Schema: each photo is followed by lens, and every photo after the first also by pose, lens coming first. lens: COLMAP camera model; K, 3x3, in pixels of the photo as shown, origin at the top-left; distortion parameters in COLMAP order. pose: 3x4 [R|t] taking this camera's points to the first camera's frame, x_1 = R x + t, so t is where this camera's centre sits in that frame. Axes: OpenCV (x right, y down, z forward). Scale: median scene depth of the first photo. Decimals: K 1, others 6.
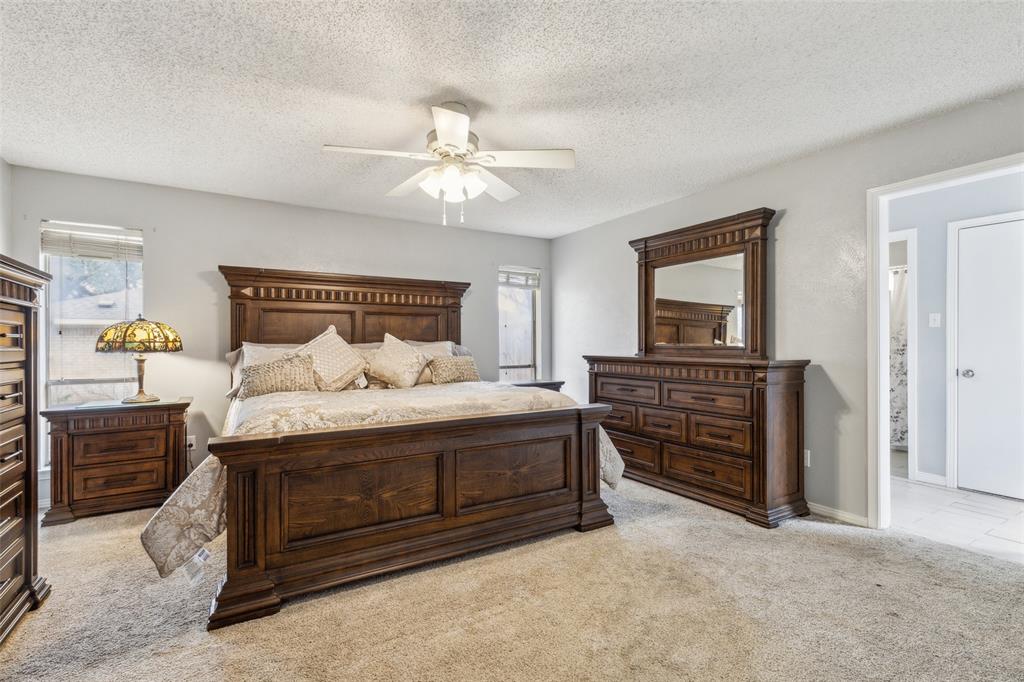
lens RADIAL K [[472.9, 0, 511.9], [0, 472.9, 347.6], [0, 0, 1]] dist [-0.000131, -0.003745]
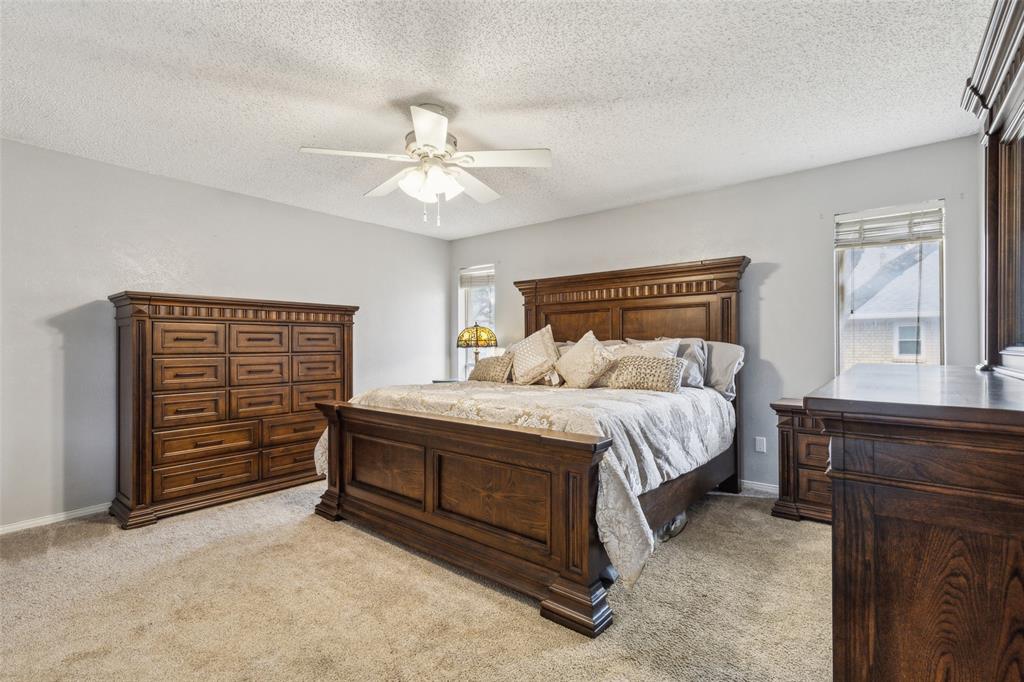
lens RADIAL K [[472.9, 0, 516.5], [0, 472.9, 339.6], [0, 0, 1]] dist [-0.000131, -0.003745]
pose [[0.347066, 0.002644, -0.937837, 0.607767], [0.008357, 0.999948, 0.005912, -0.020506], [0.937804, -0.009889, 0.347026, 0.538059]]
